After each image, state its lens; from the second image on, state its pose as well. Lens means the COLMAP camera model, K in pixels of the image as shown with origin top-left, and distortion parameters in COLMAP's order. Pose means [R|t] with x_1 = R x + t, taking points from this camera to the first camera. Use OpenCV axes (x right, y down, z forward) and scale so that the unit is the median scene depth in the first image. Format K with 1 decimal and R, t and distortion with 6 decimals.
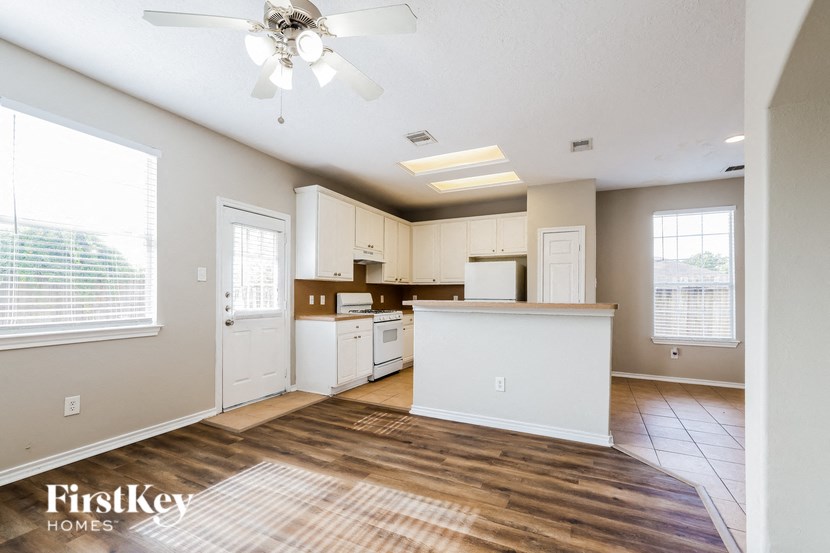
lens RADIAL K [[366.8, 0, 415.7], [0, 366.8, 291.3], [0, 0, 1]] dist [-0.002013, -0.000357]
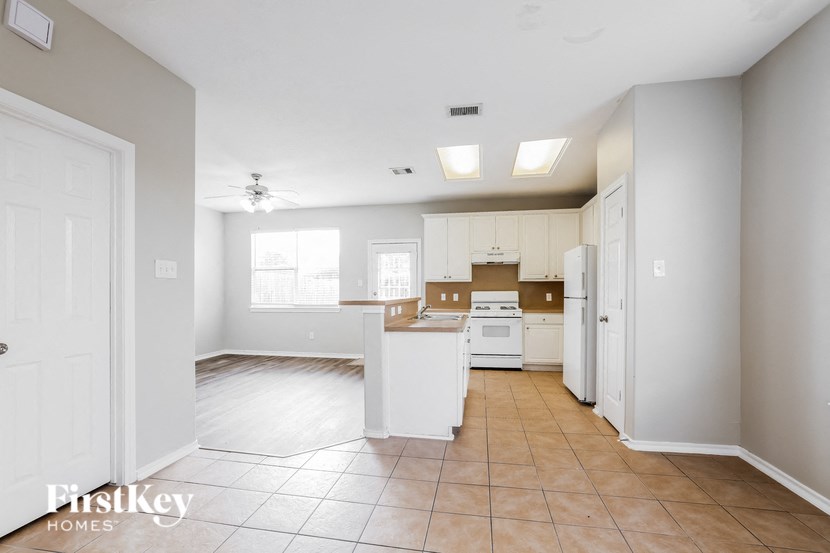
lens RADIAL K [[366.8, 0, 415.7], [0, 366.8, 291.3], [0, 0, 1]] dist [-0.002013, -0.000357]
pose [[0.270771, -0.012831, -0.962558, 1.089132], [0.010927, 0.999888, -0.010255, 0.017328], [0.962582, -0.007741, 0.270881, 0.613303]]
